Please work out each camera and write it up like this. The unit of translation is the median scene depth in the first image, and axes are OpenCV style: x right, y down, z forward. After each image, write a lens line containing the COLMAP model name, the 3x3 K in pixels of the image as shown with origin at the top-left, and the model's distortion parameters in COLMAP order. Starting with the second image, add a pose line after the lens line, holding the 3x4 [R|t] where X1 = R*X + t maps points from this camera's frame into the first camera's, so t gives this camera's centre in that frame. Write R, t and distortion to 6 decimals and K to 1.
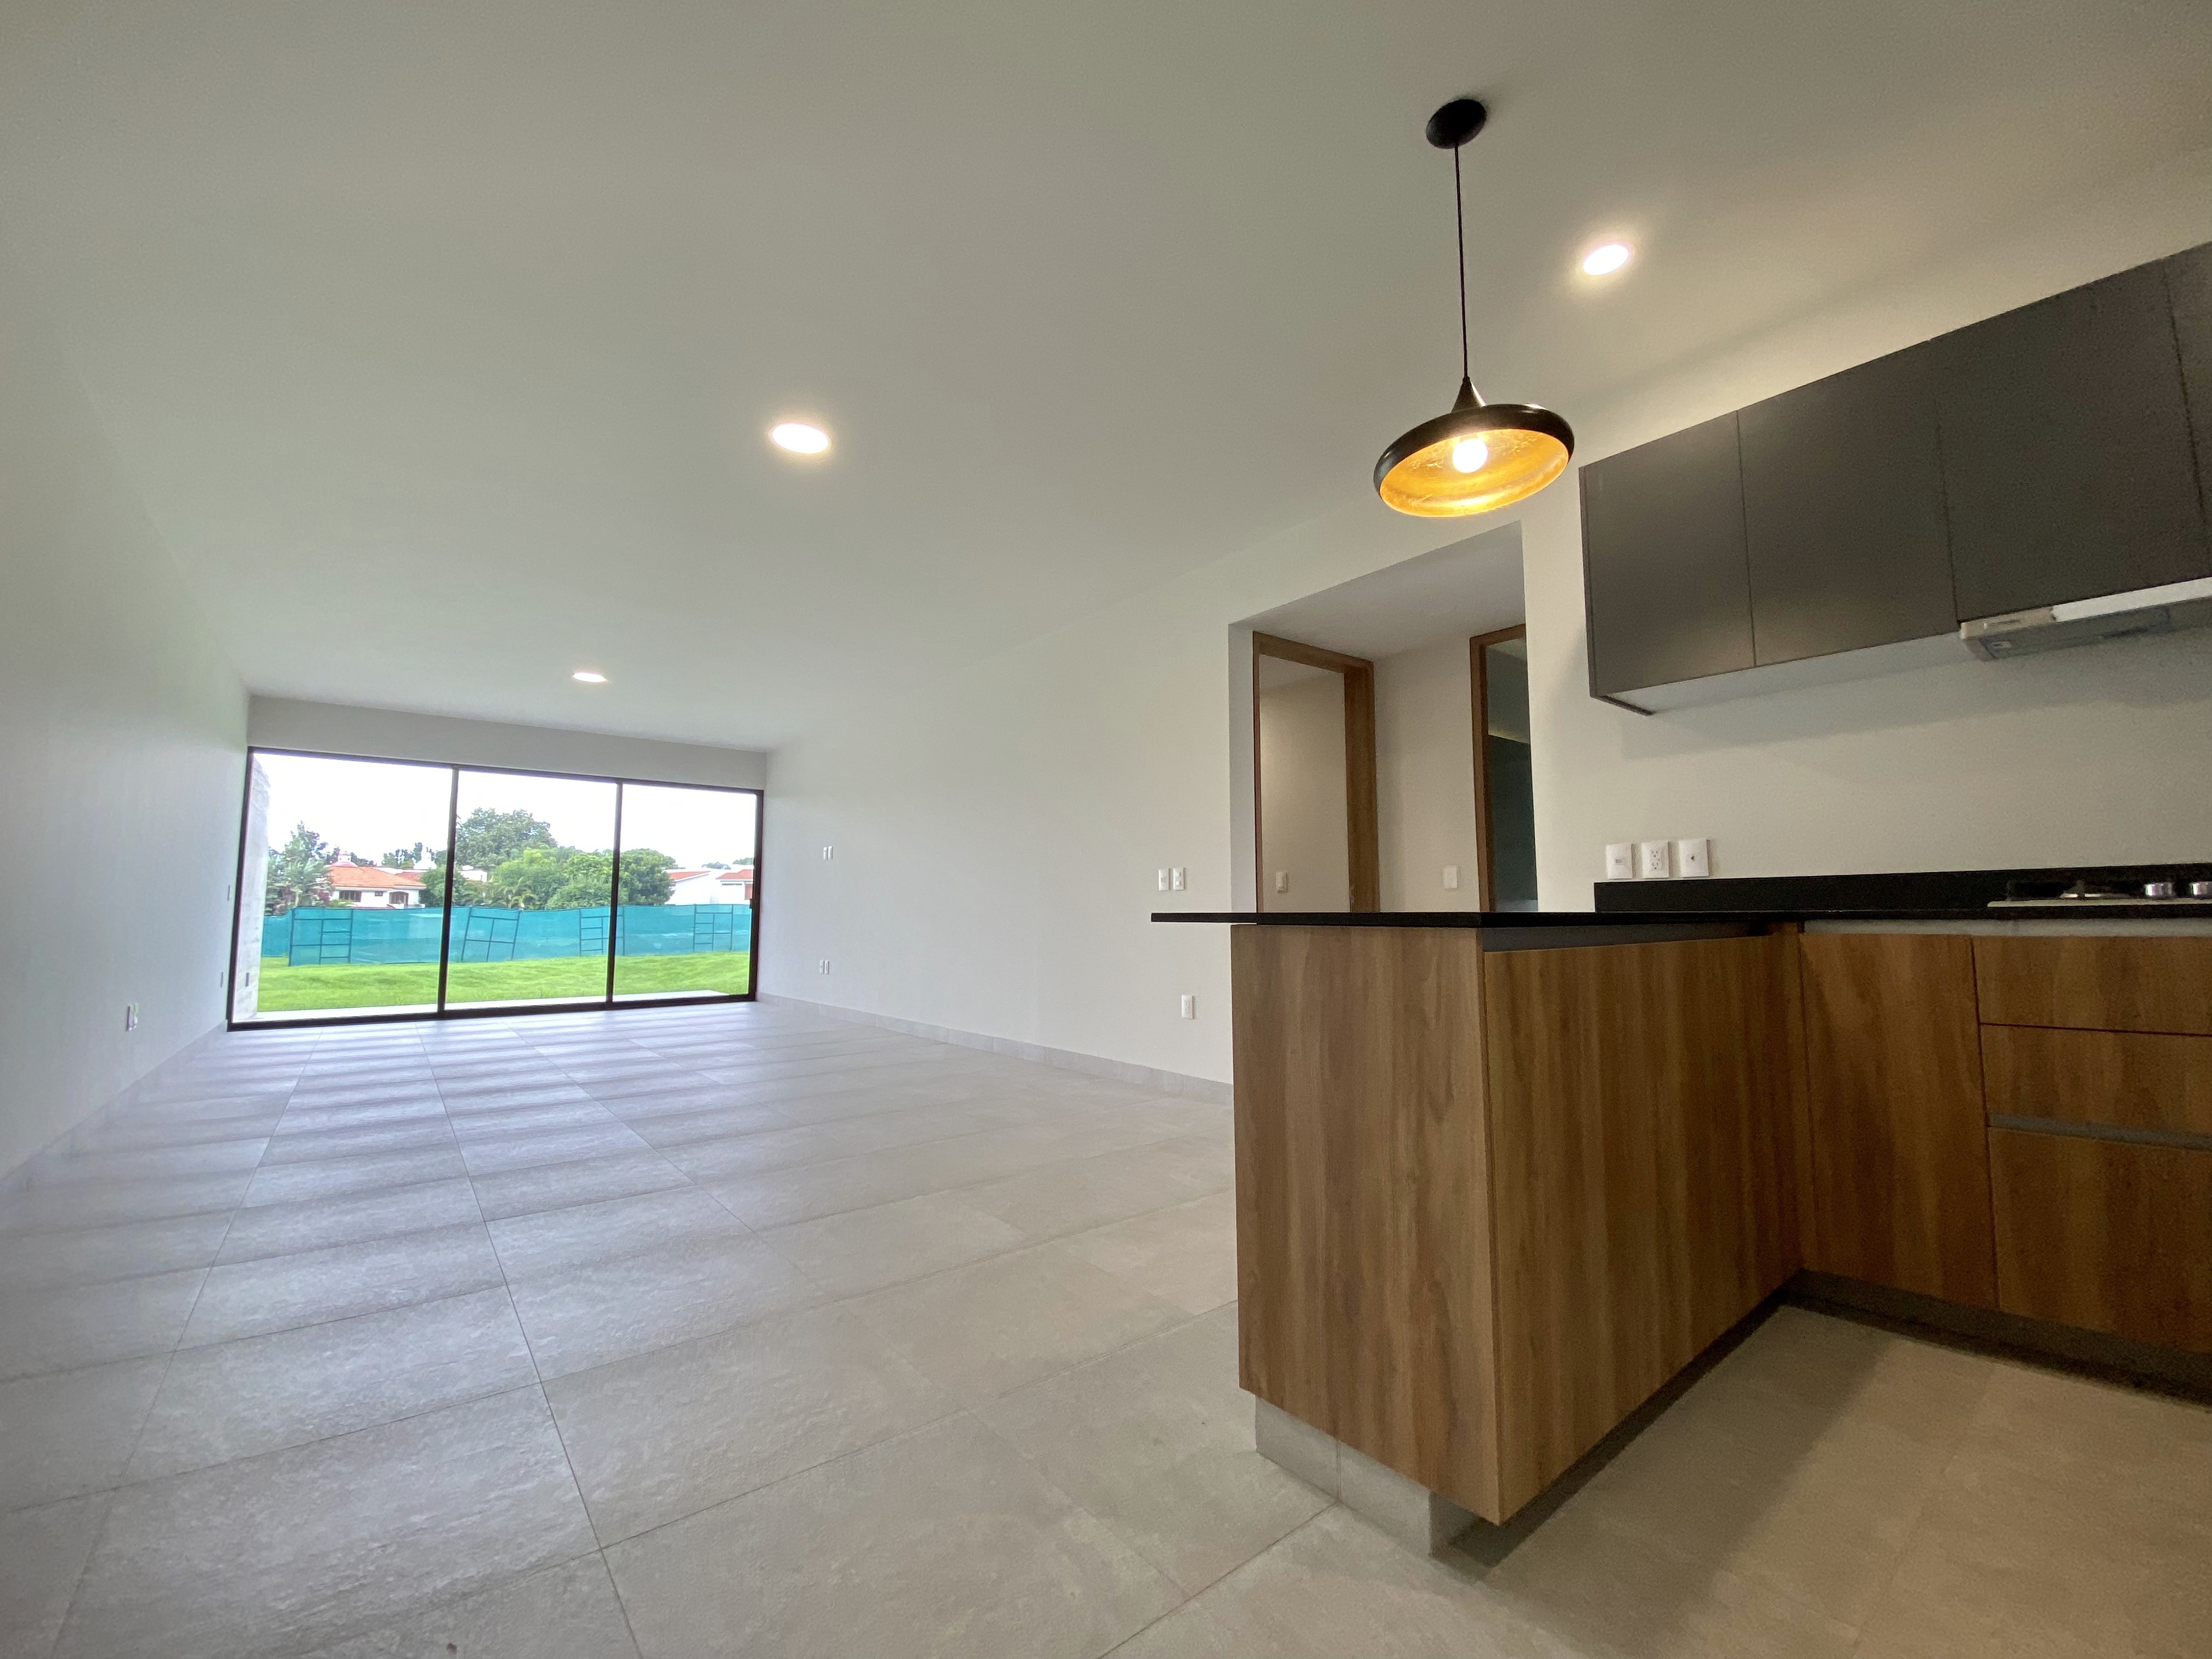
lens RADIAL K [[891.3, 0, 1106.0], [0, 891.3, 829.5], [0, 0, 1]] dist [-0.000329, -0.007854]
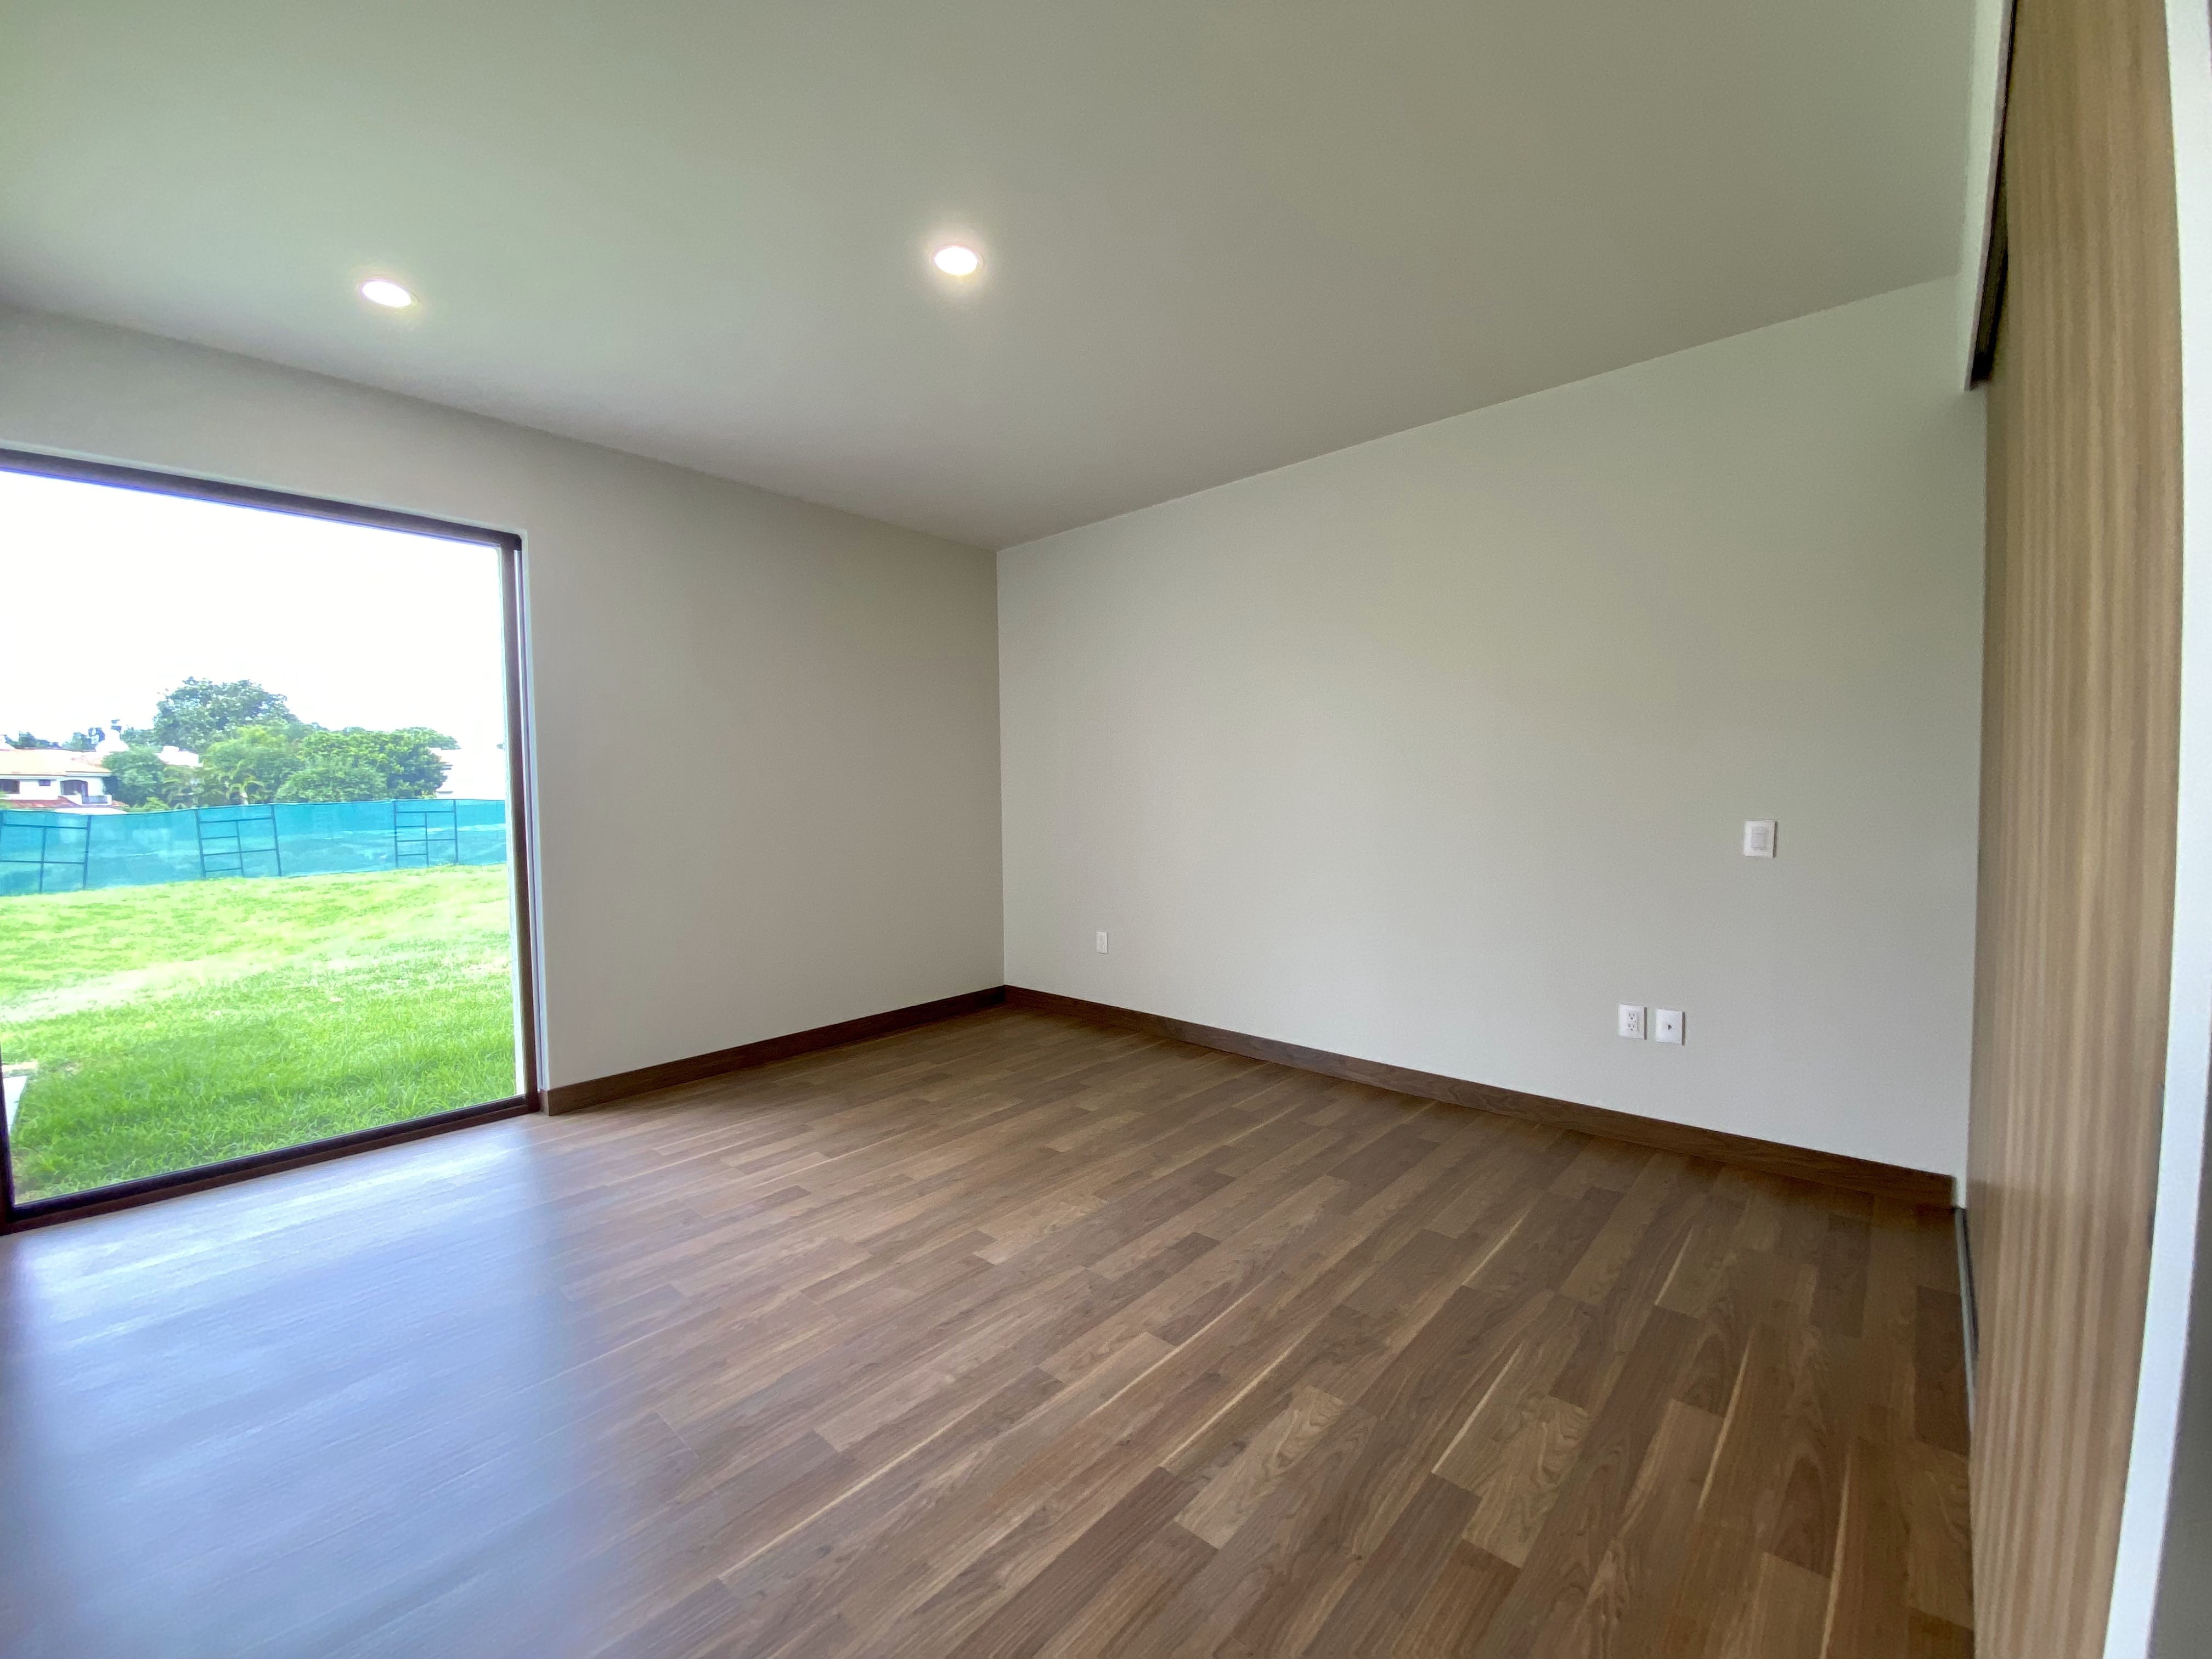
lens RADIAL K [[893.7, 0, 1107.4], [0, 893.7, 836.7], [0, 0, 1]] dist [-0.000136, -0.017312]
pose [[0.985847, -0.013574, 0.167099, -0.010332], [-0.009741, 0.990395, 0.137925, 0.004270], [-0.167366, -0.137601, 0.976245, 0.072163]]
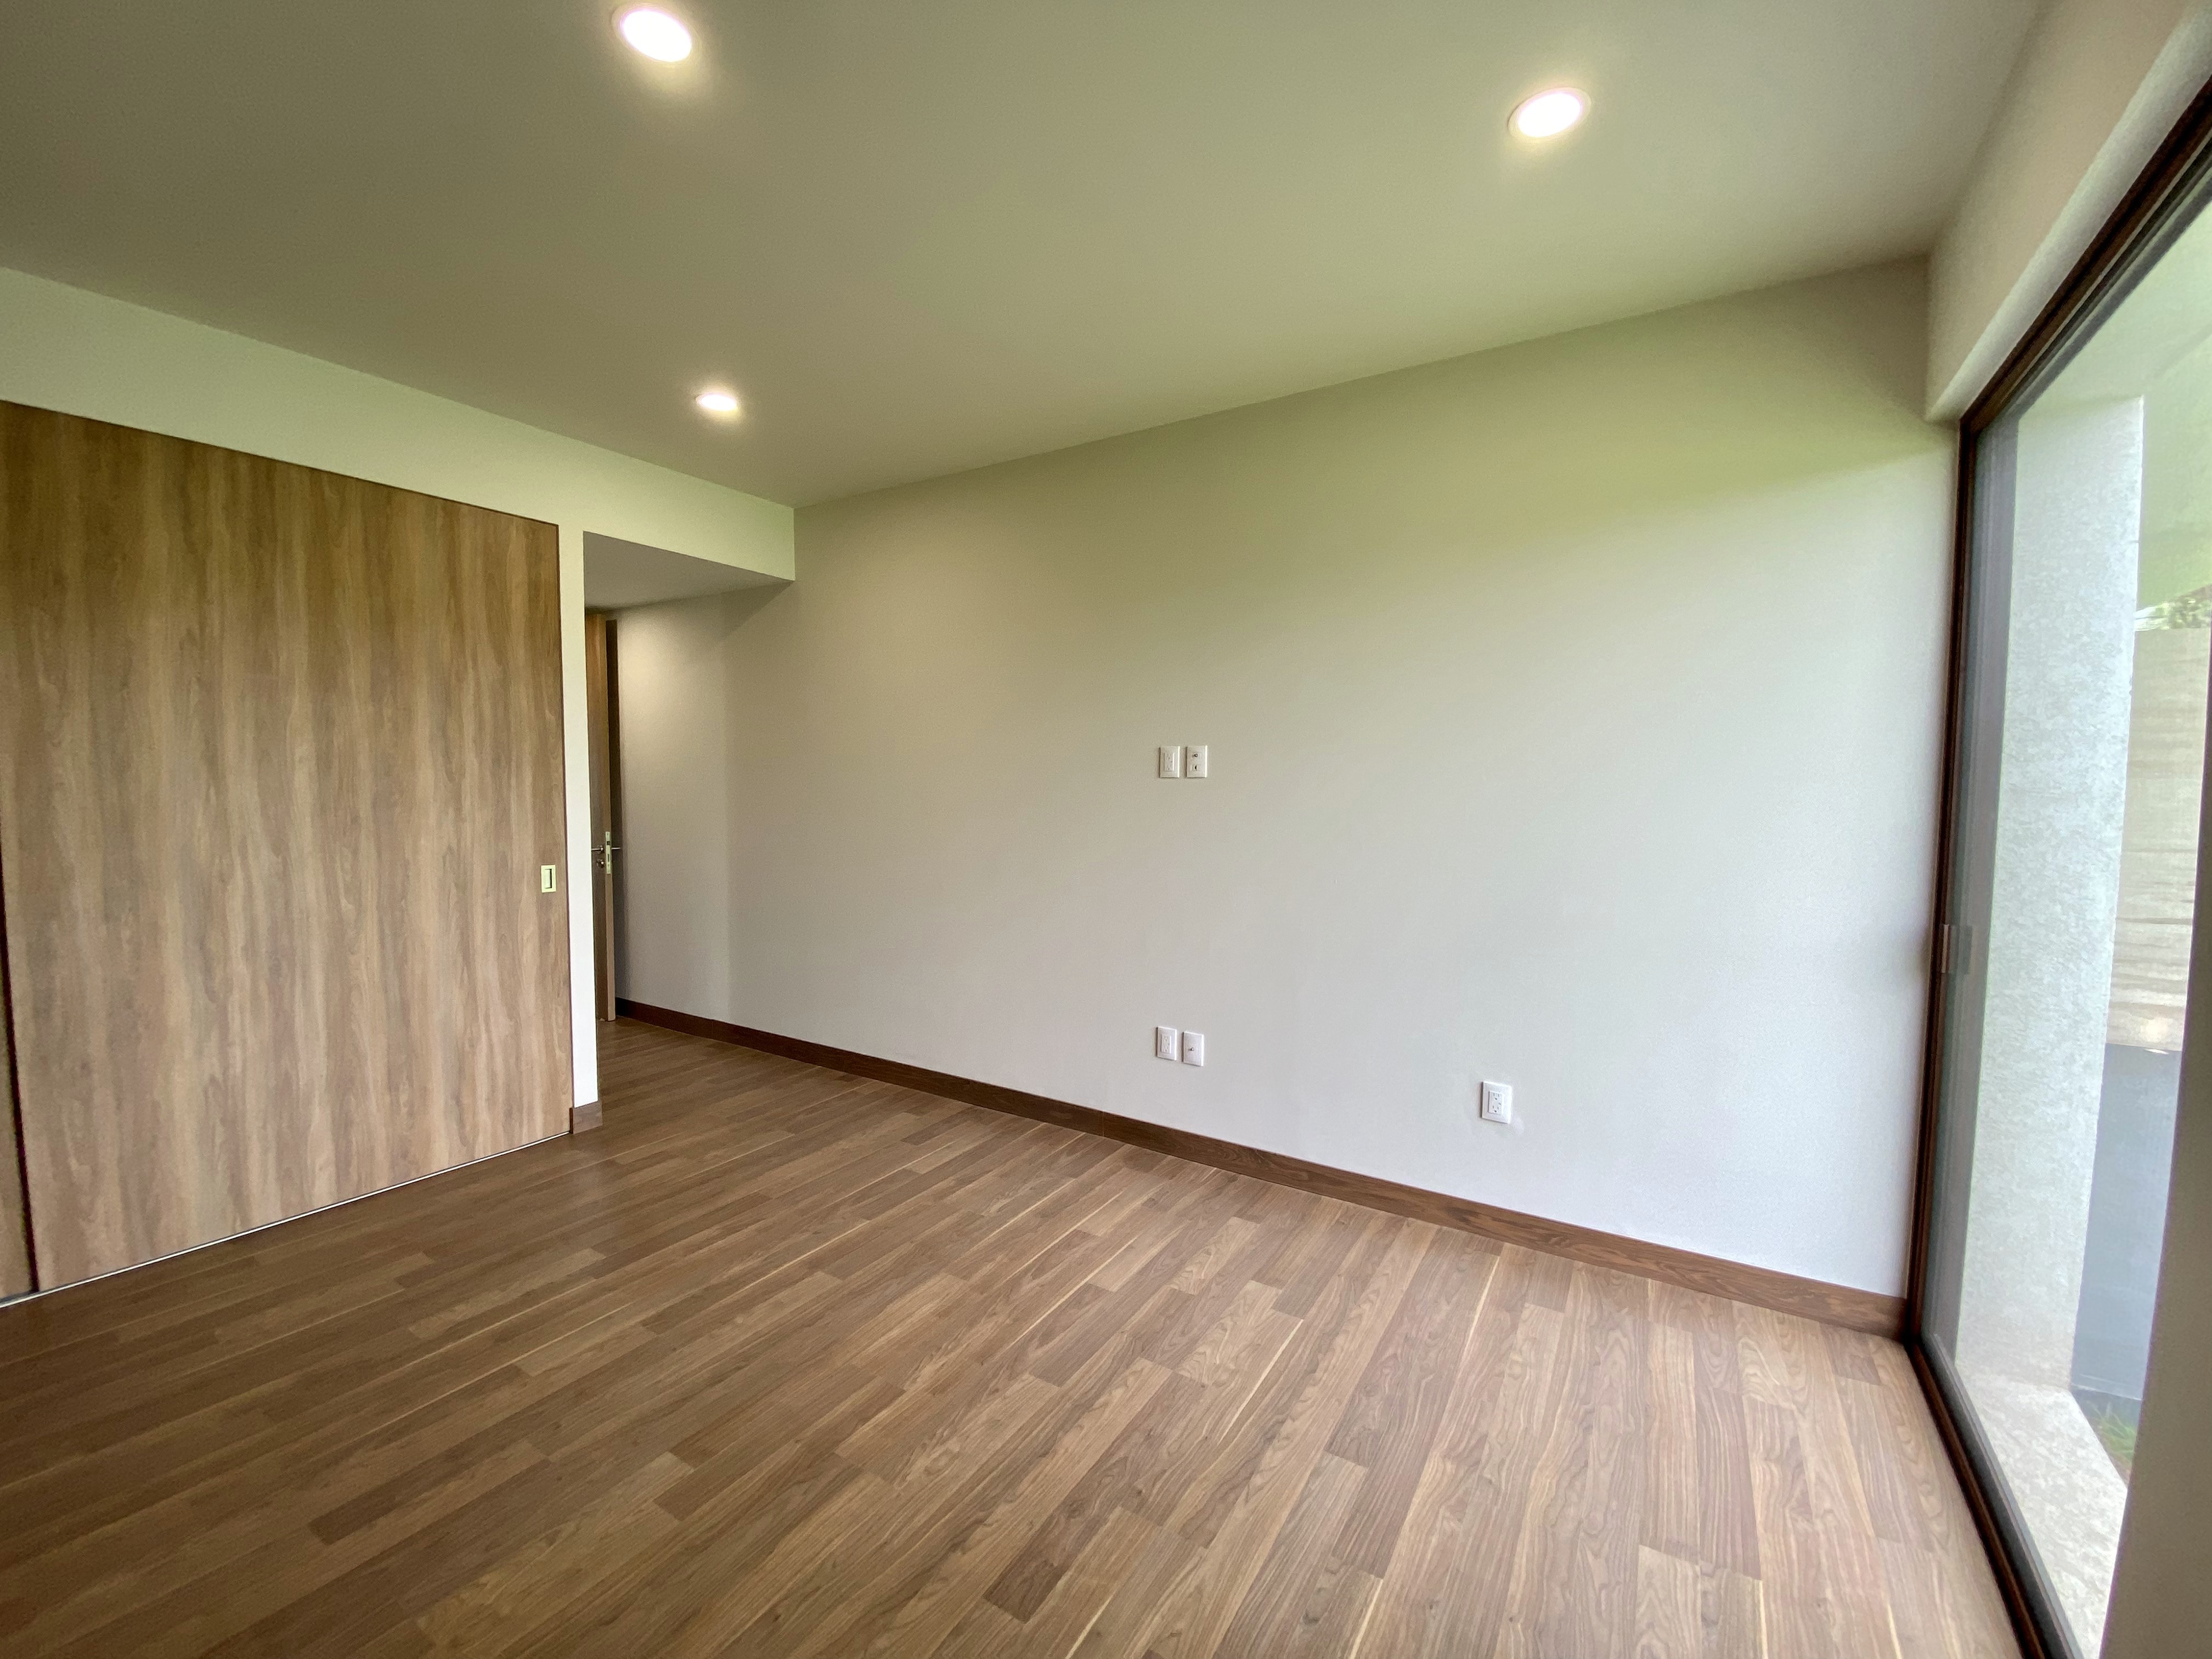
lens RADIAL K [[891.3, 0, 1106.0], [0, 891.3, 829.5], [0, 0, 1]] dist [-0.000329, -0.007854]
pose [[-0.941566, 0.019002, -0.336293, -0.029525], [0.029266, 0.999247, -0.025477, 0.029795], [0.335556, -0.033830, -0.941413, 0.543765]]
